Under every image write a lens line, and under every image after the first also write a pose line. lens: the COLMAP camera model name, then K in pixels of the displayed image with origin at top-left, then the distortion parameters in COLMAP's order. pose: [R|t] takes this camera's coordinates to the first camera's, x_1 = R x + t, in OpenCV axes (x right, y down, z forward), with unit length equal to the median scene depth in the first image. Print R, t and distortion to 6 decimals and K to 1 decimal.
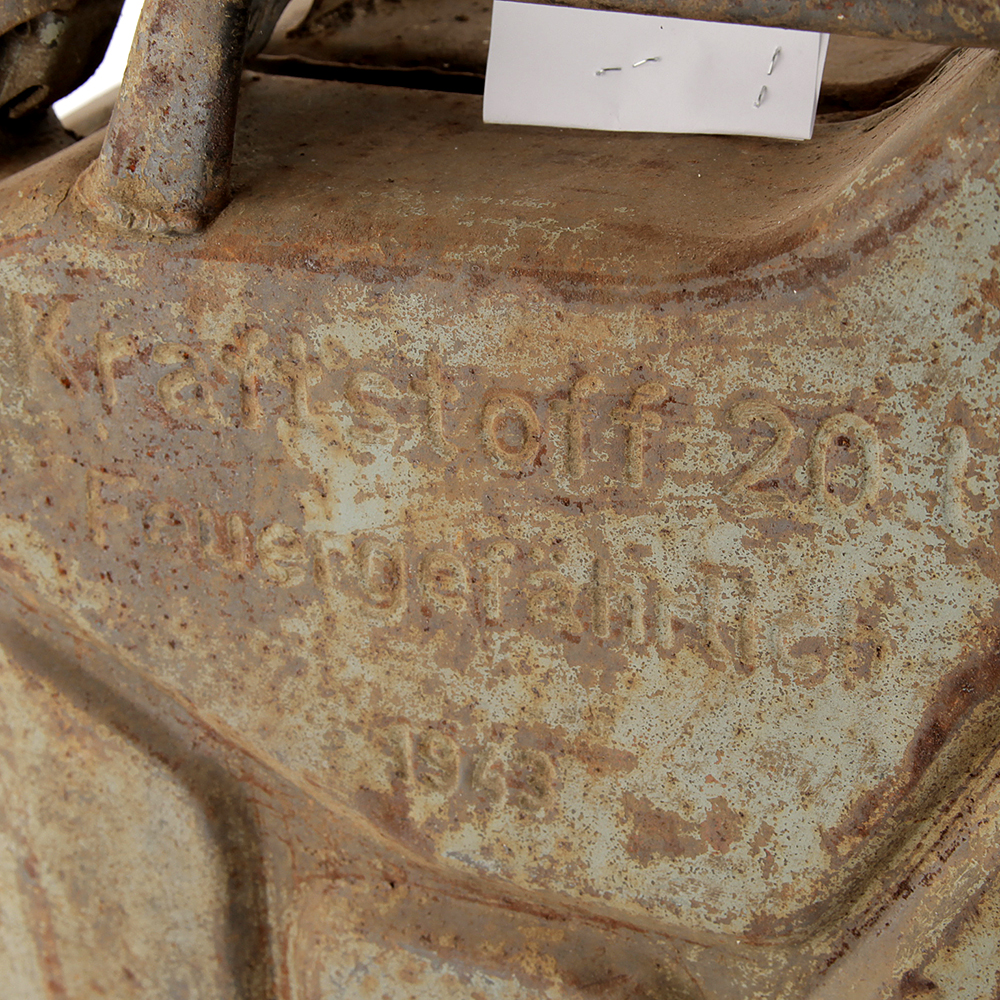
lens RADIAL K [[2307.2, 0, 500.0], [0, 2307.2, 500.0], [0, 0, 1]] dist [0.014472, -0.193637]
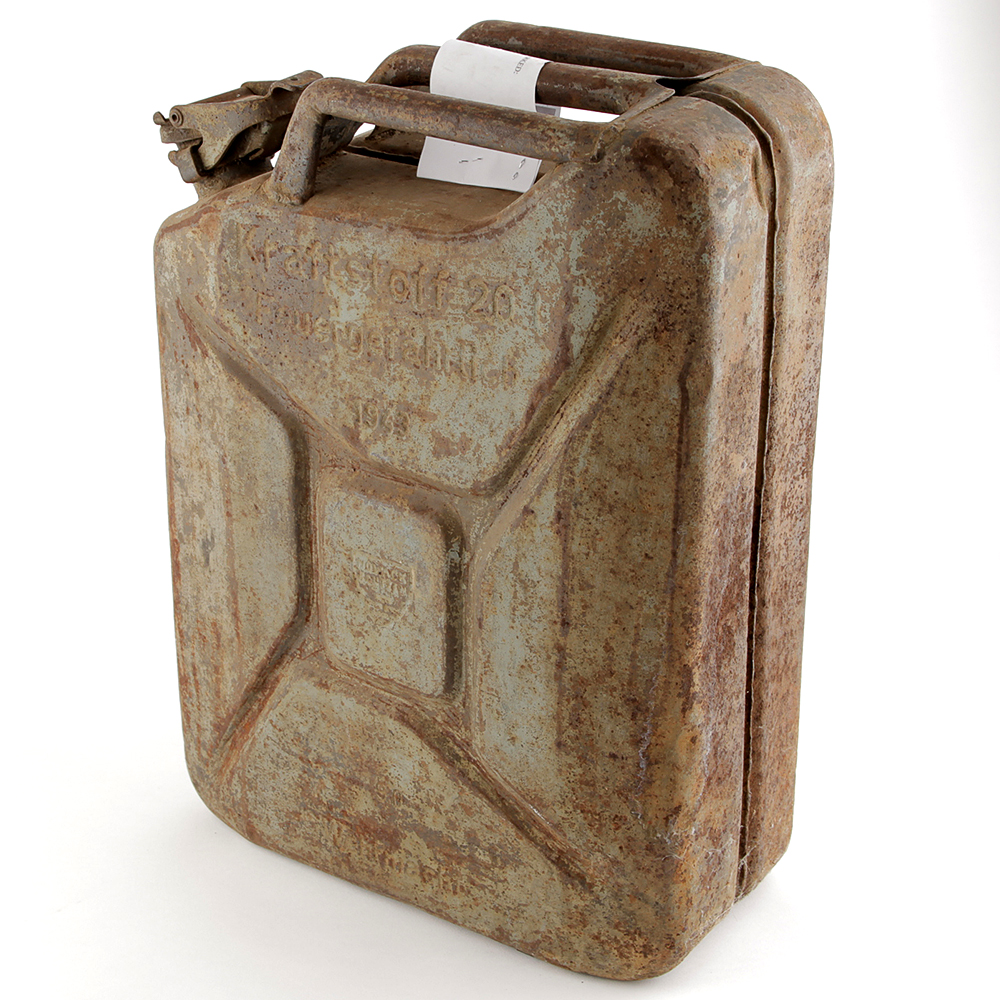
lens RADIAL K [[2424.4, 0, 500.0], [0, 2424.4, 500.0], [0, 0, 1]] dist [0.001463, 0.028367]
pose [[0.976114, 0.115264, -0.184164, 0.660921], [-0.126140, 0.990829, -0.048435, 0.336574], [0.176893, 0.070508, 0.981701, -1.738644]]
